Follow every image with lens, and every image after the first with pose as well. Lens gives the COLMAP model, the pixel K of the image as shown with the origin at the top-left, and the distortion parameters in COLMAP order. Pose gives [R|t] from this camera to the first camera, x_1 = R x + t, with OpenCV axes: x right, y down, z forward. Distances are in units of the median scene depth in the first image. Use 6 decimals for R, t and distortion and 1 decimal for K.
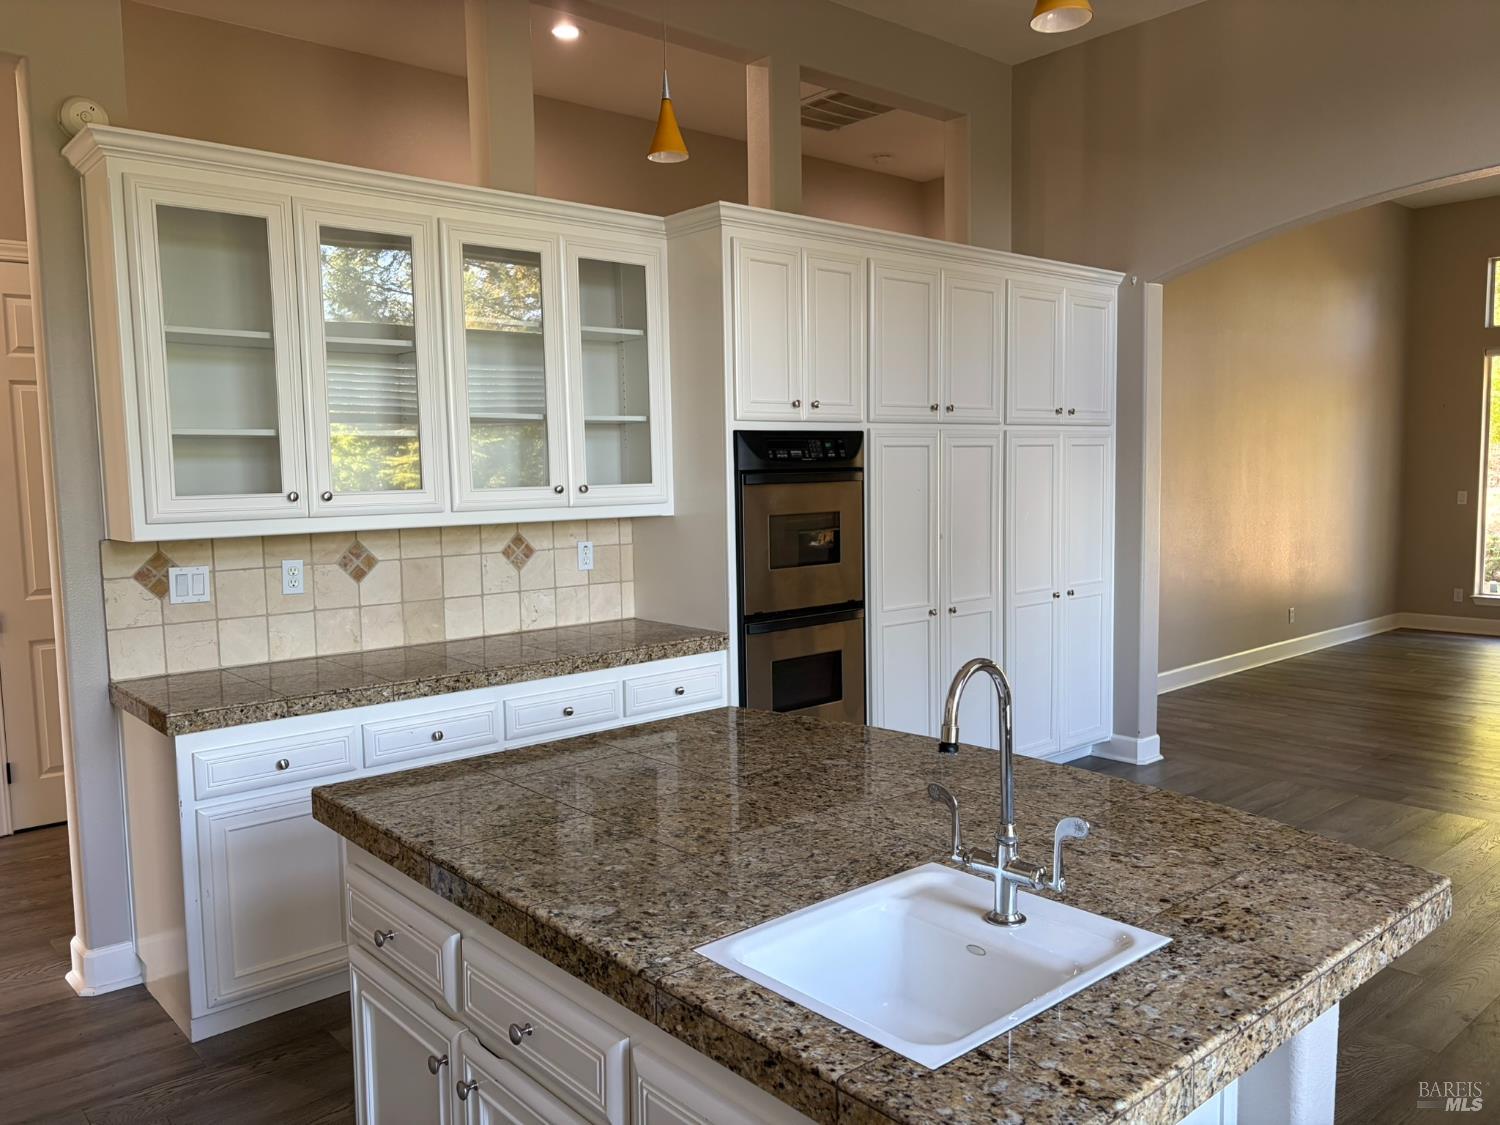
lens RADIAL K [[1133.9, 0, 746.4], [0, 1133.9, 569.6], [0, 0, 1]] dist [0.038248, -0.027588]
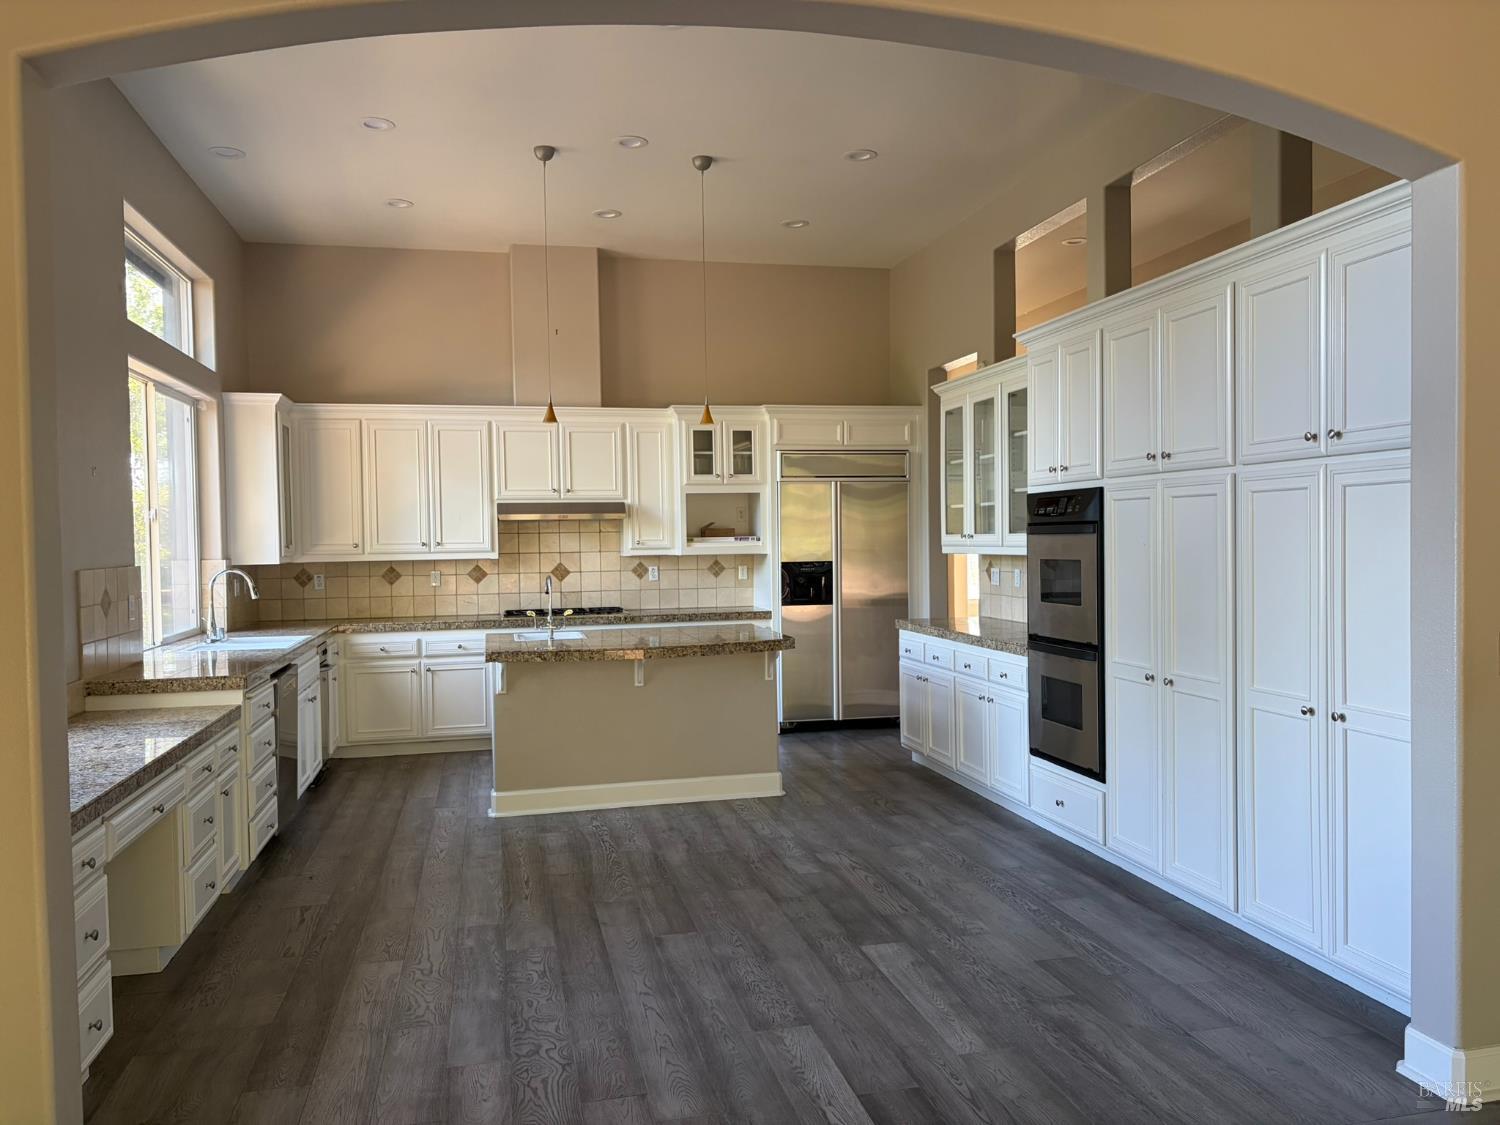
lens RADIAL K [[1133.9, 0, 751.3], [0, 1133.9, 559.2], [0, 0, 1]] dist [0.038248, -0.027588]
pose [[-0.461748, 0.043994, -0.885919, 1.236892], [-0.056225, 0.995309, 0.078732, -0.123114], [0.885227, 0.086165, -0.457109, 1.232670]]
